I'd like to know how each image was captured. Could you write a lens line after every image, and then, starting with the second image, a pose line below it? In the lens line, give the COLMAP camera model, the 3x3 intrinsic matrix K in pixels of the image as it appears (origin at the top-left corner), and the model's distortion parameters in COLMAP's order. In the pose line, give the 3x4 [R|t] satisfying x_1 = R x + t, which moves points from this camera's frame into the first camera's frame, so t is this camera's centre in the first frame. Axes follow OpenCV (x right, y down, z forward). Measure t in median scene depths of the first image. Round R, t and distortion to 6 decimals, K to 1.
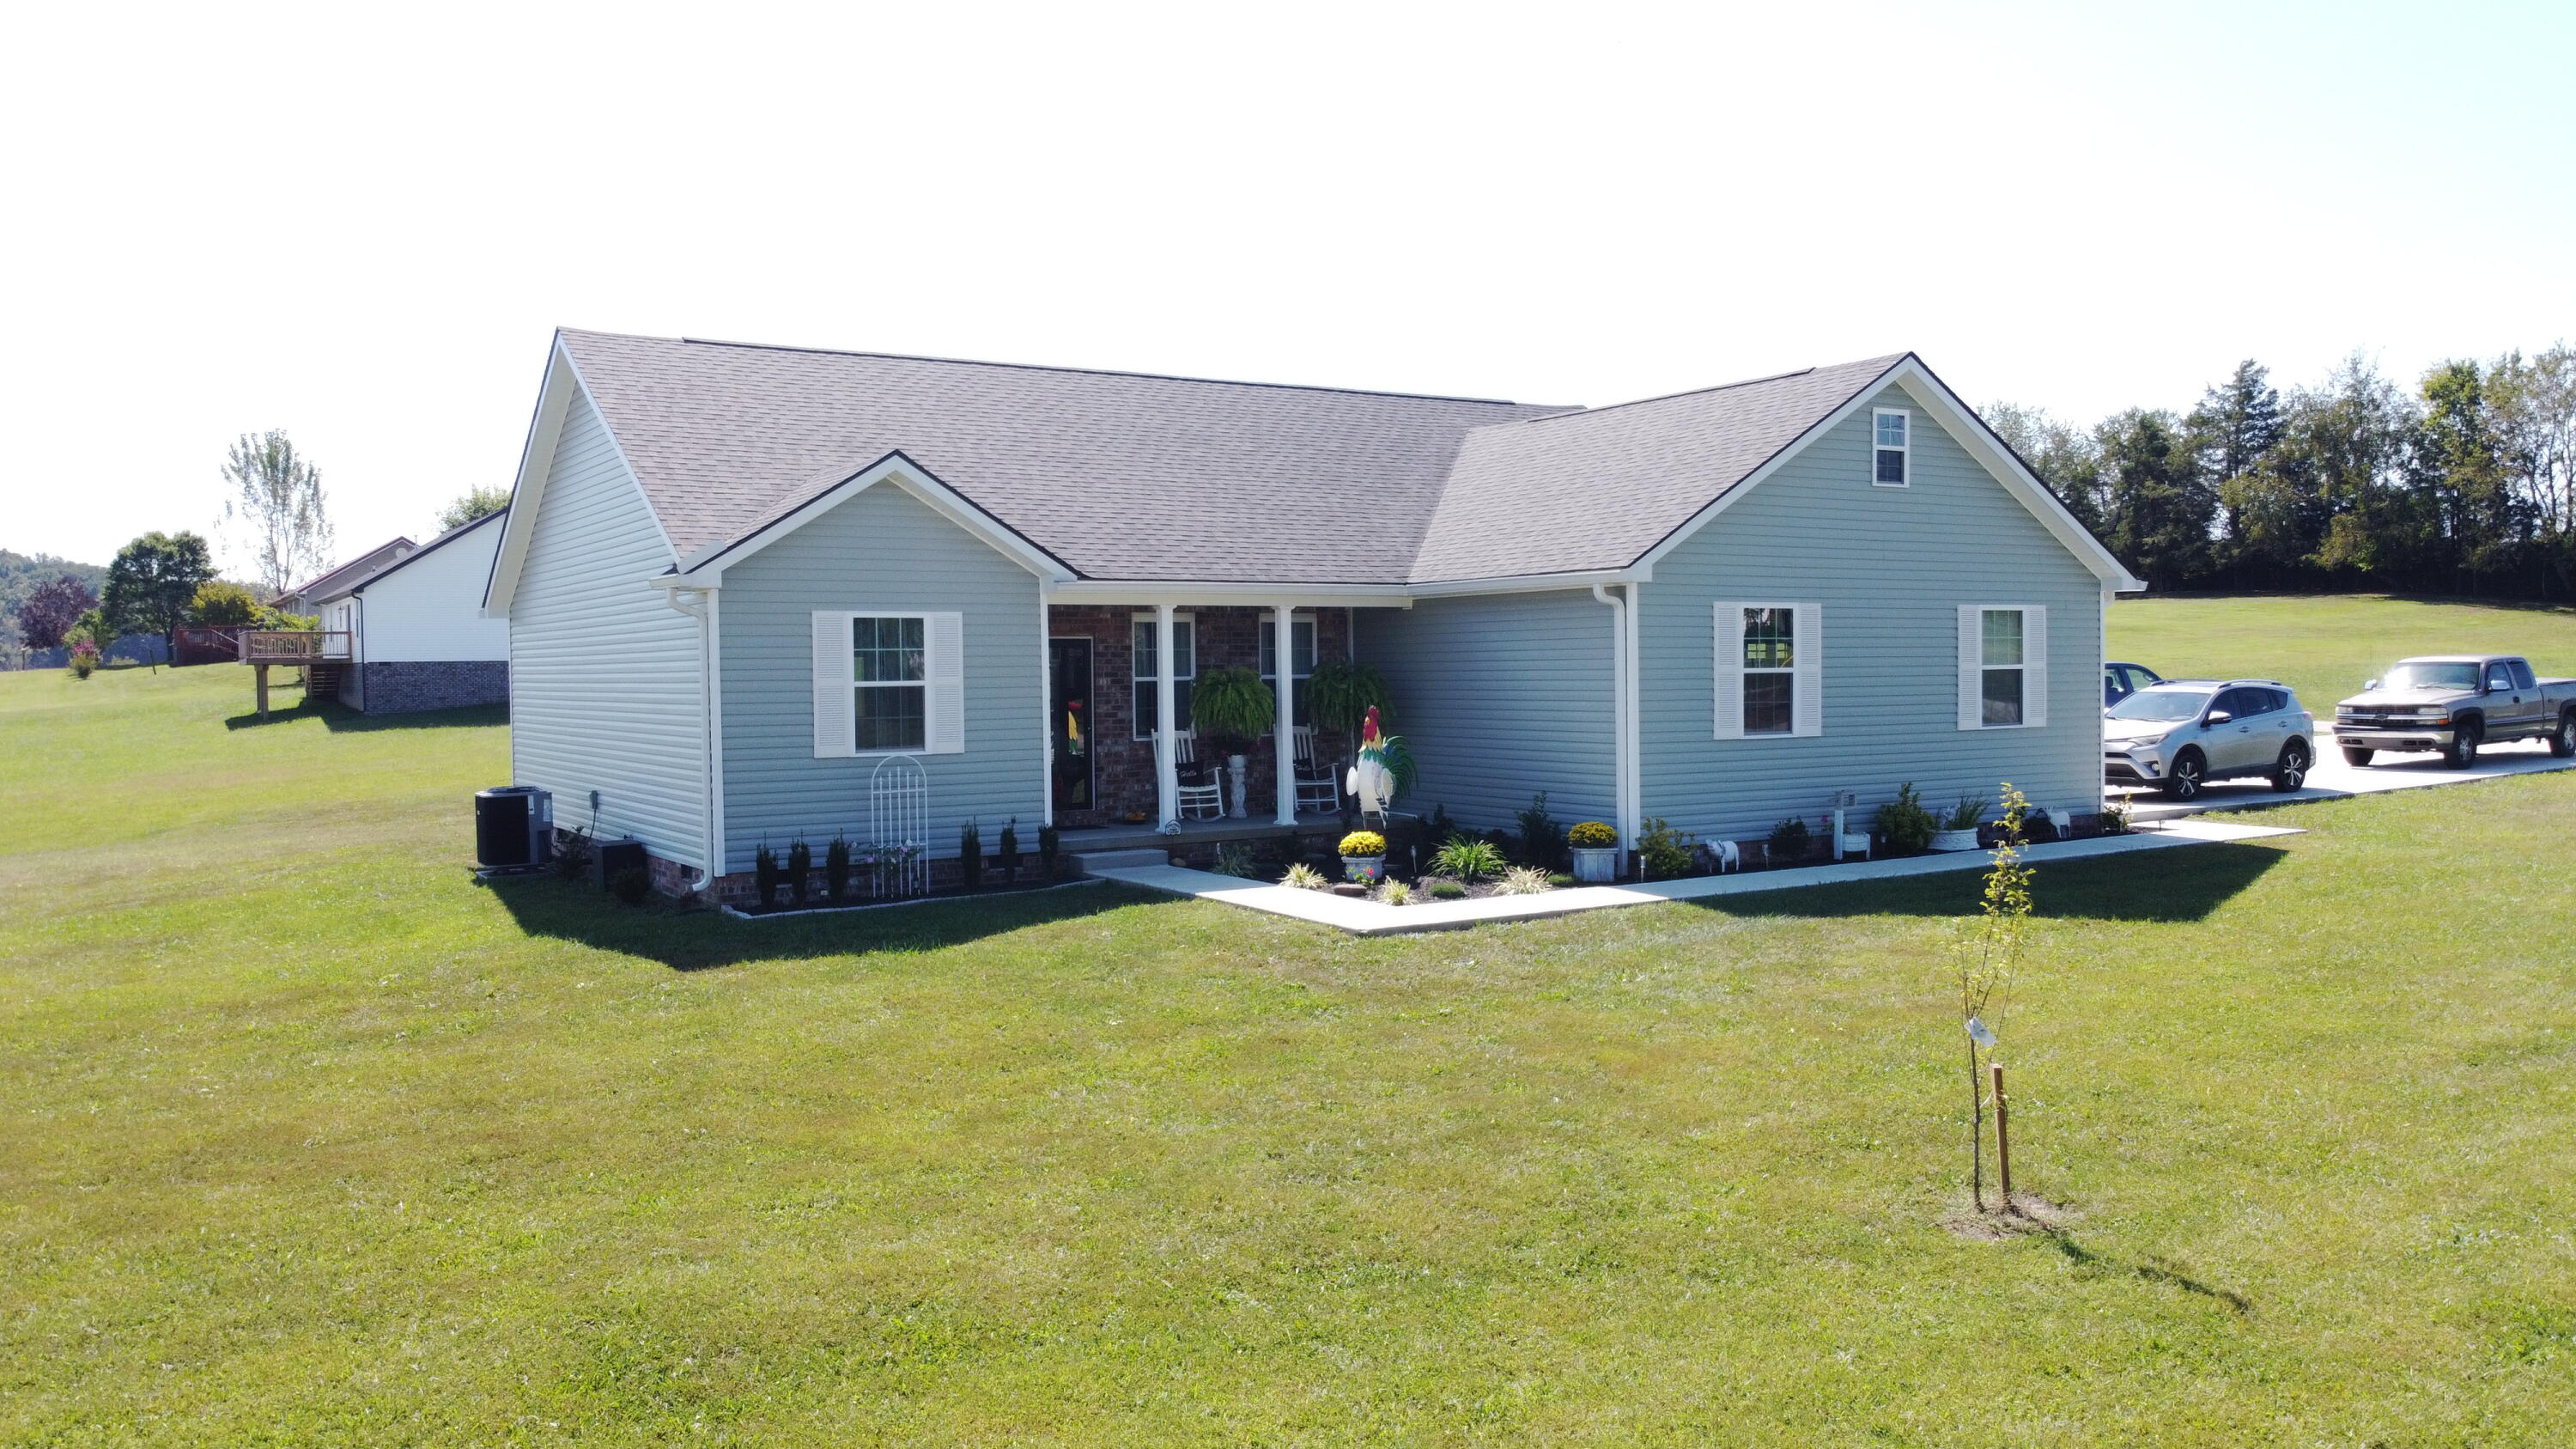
lens RADIAL K [[1952.0, 0, 1282.1], [0, 1952.0, 721.0], [0, 0, 1]] dist [0.002456, -0.003952]
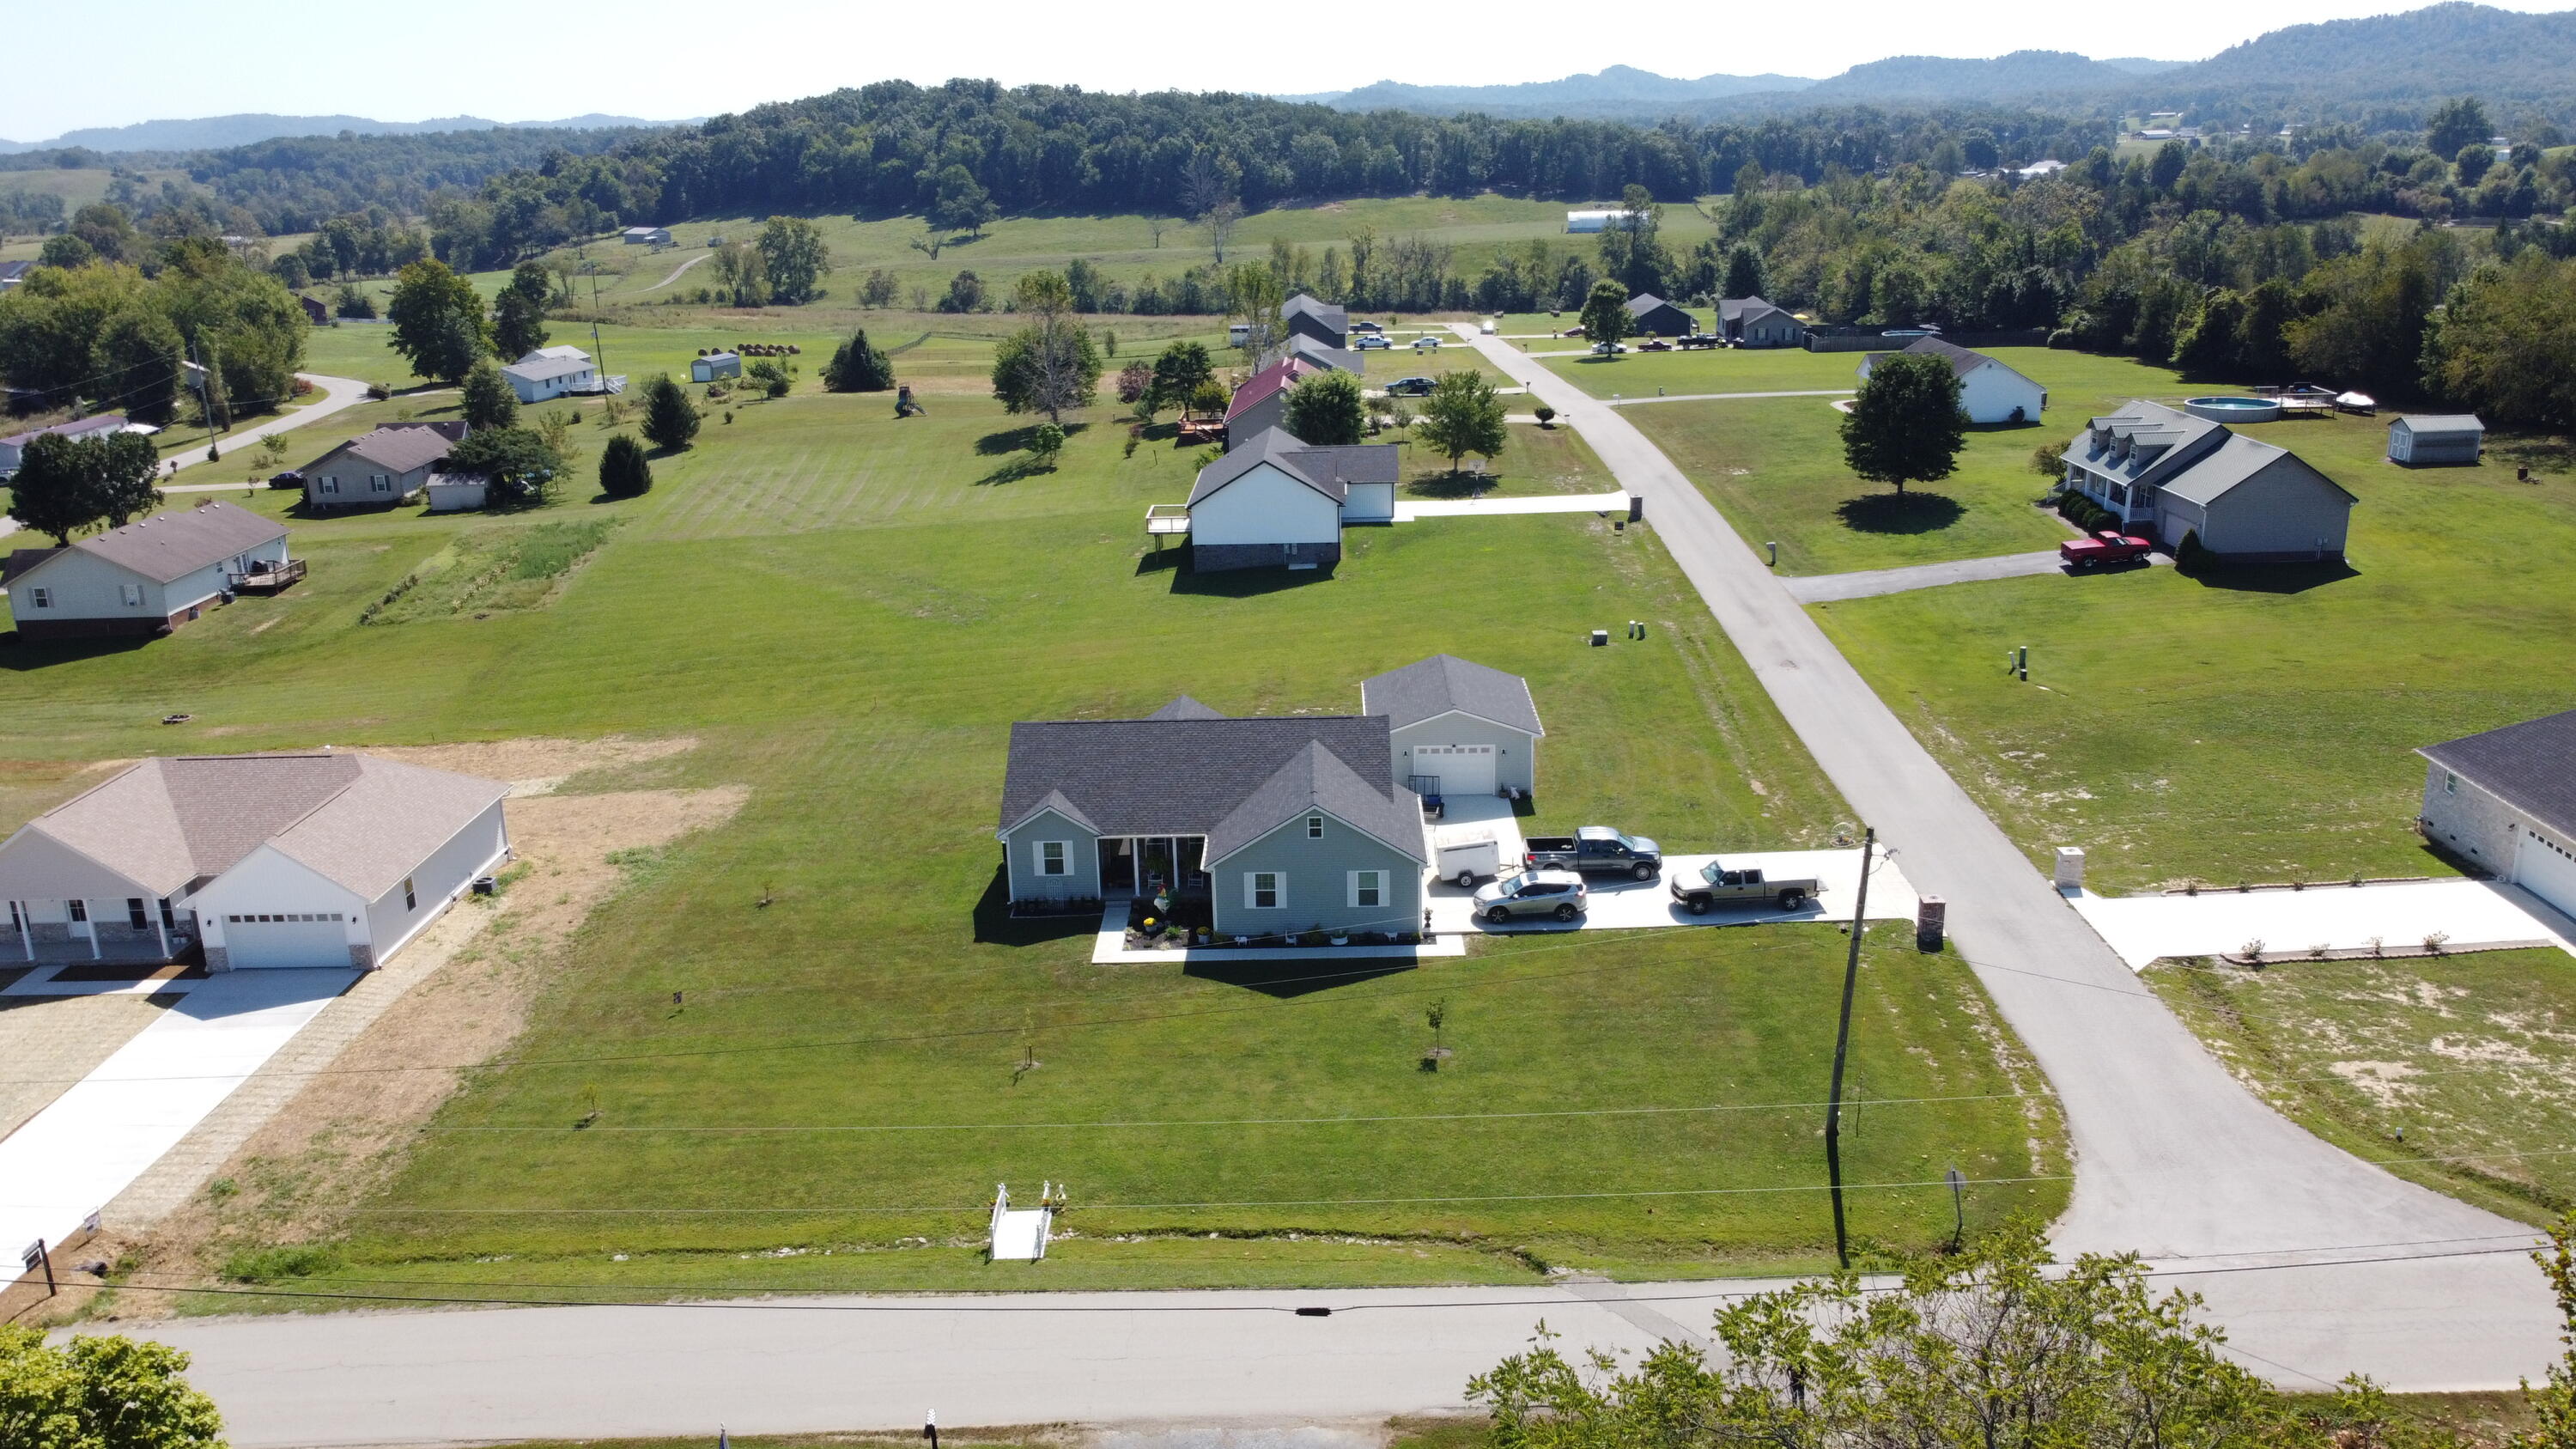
lens RADIAL K [[1952.0, 0, 1282.1], [0, 1952.0, 721.0], [0, 0, 1]] dist [0.002456, -0.003952]
pose [[0.837831, 0.150575, -0.524754, 2.031376], [-0.001078, 0.961666, 0.274223, -1.256649], [0.545929, -0.229186, 0.805875, -1.701523]]
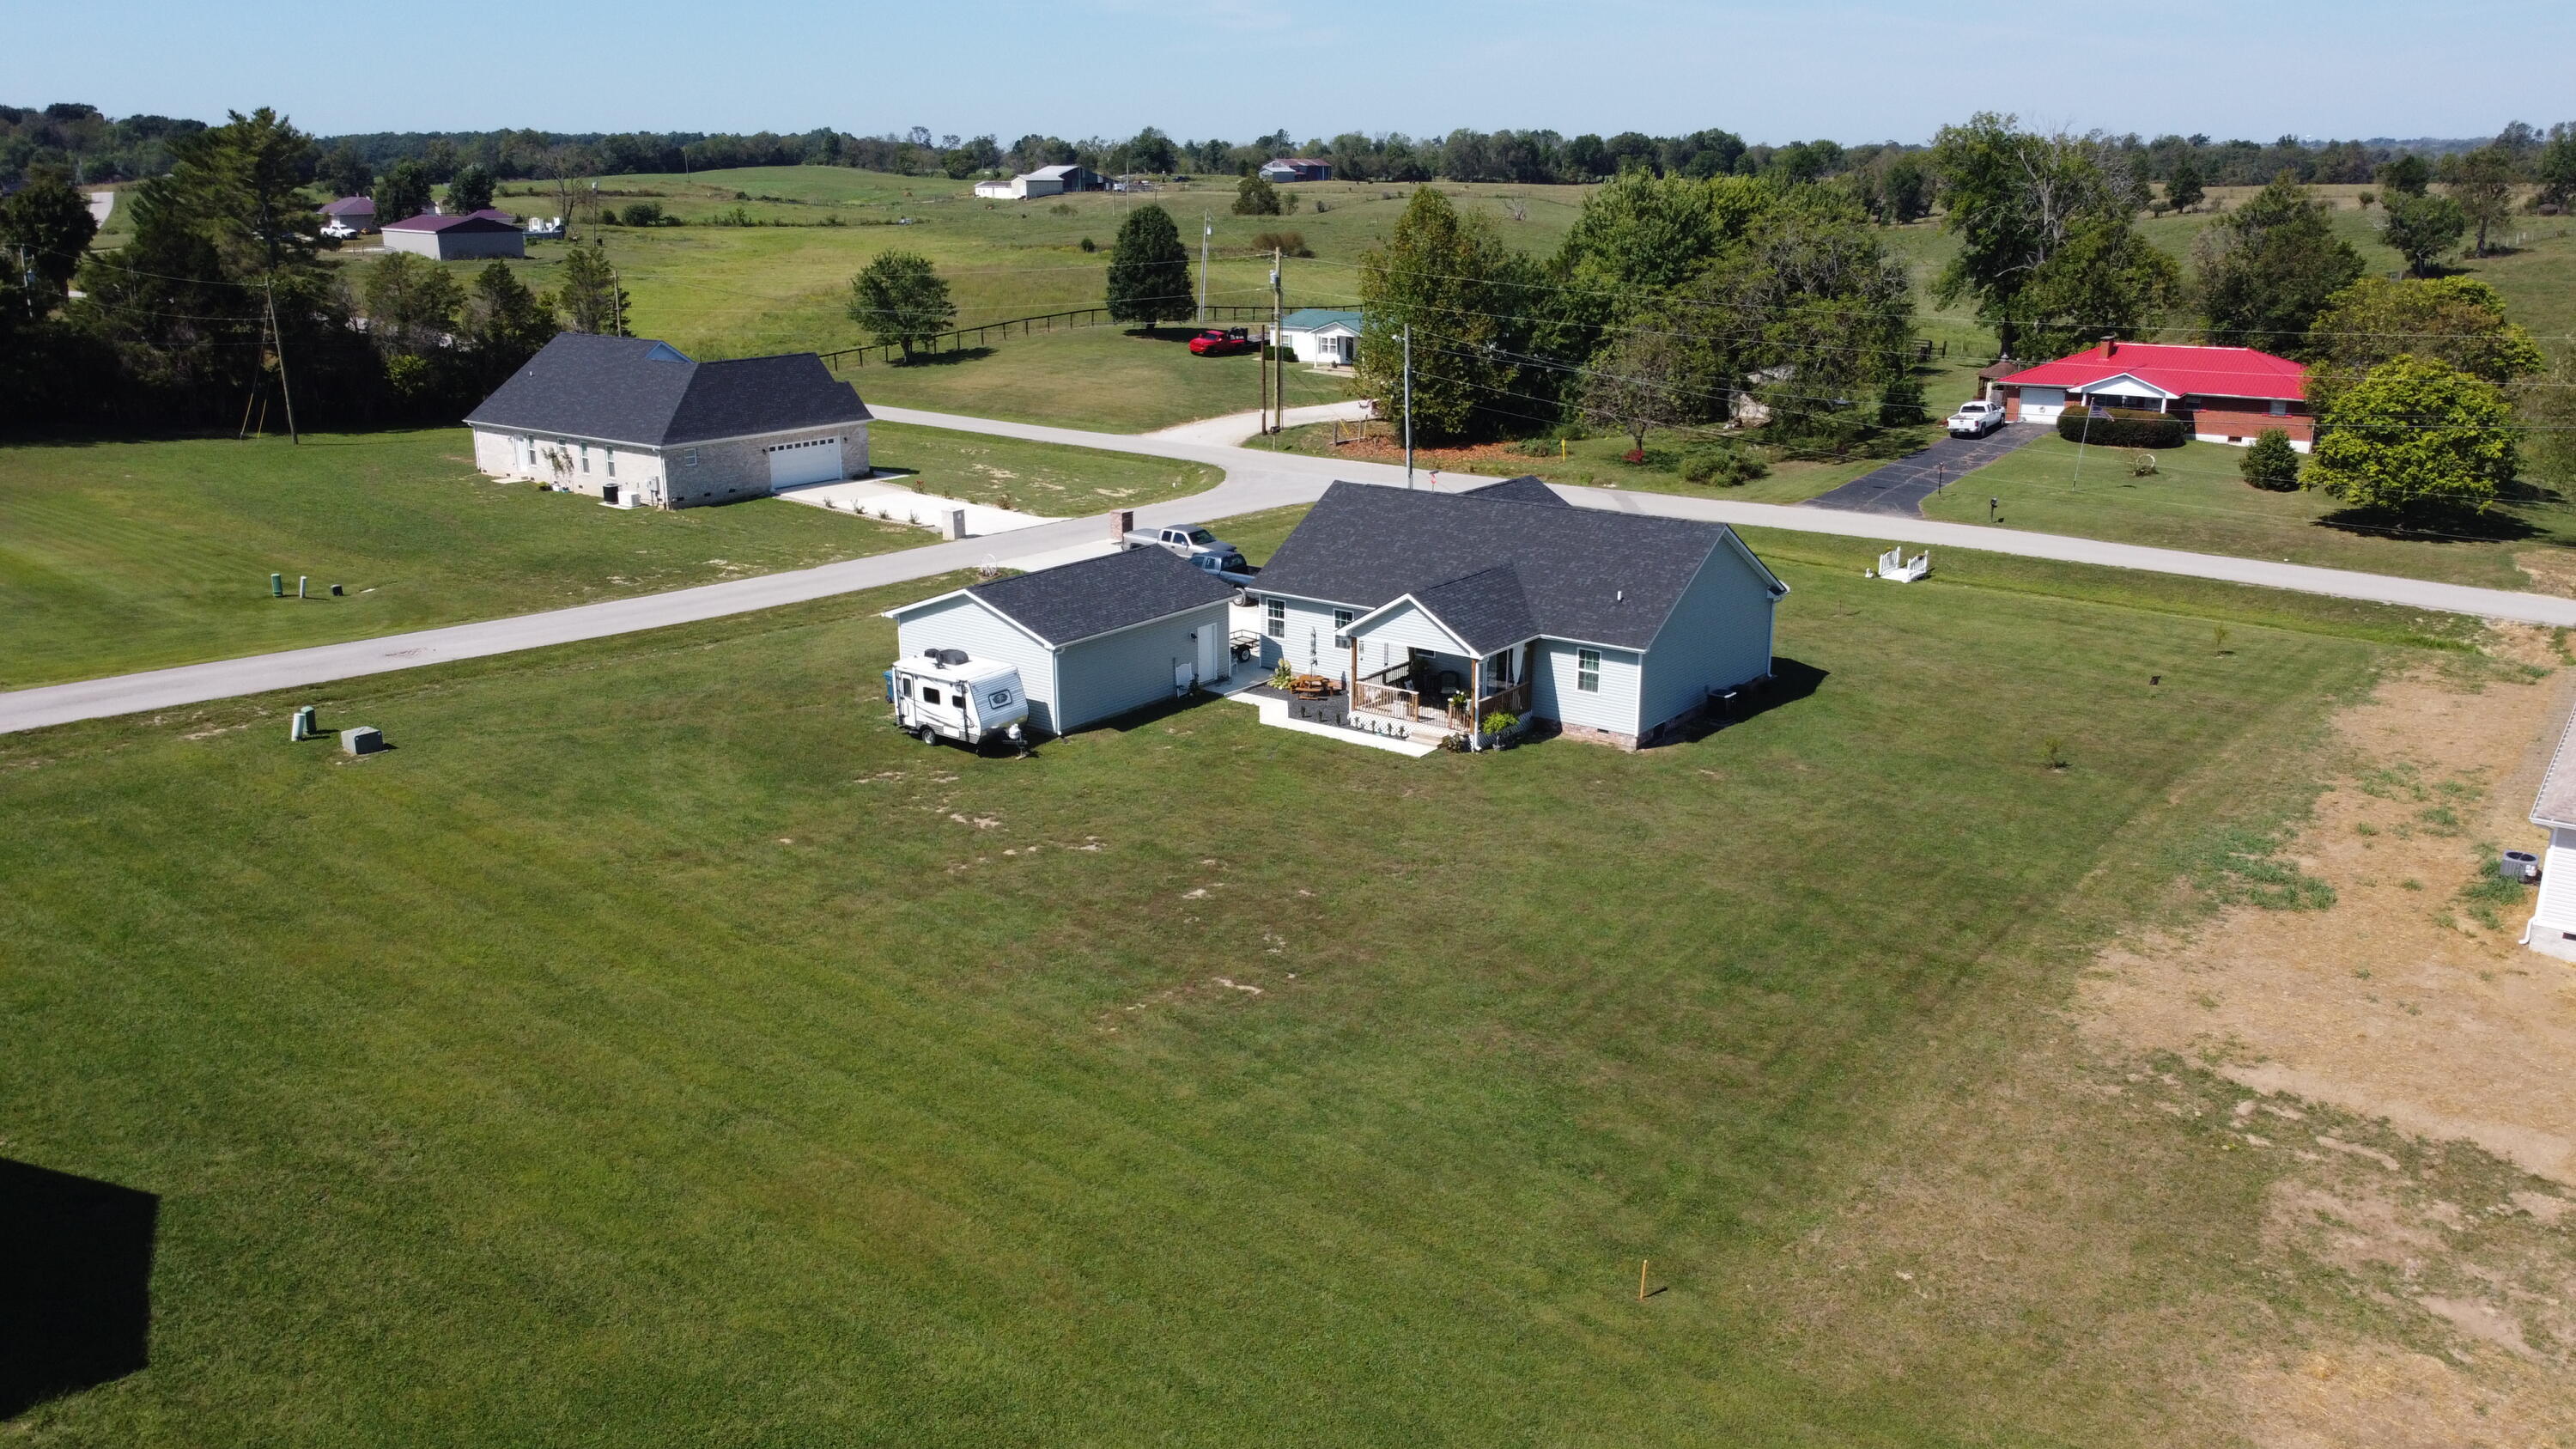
lens RADIAL K [[1952.0, 0, 1282.1], [0, 1952.0, 721.0], [0, 0, 1]] dist [0.002456, -0.003952]
pose [[-0.348103, -0.242877, 0.905448, -2.907440], [0.038548, 0.961330, 0.272687, -0.763622], [-0.936664, 0.129827, -0.325279, 2.689444]]
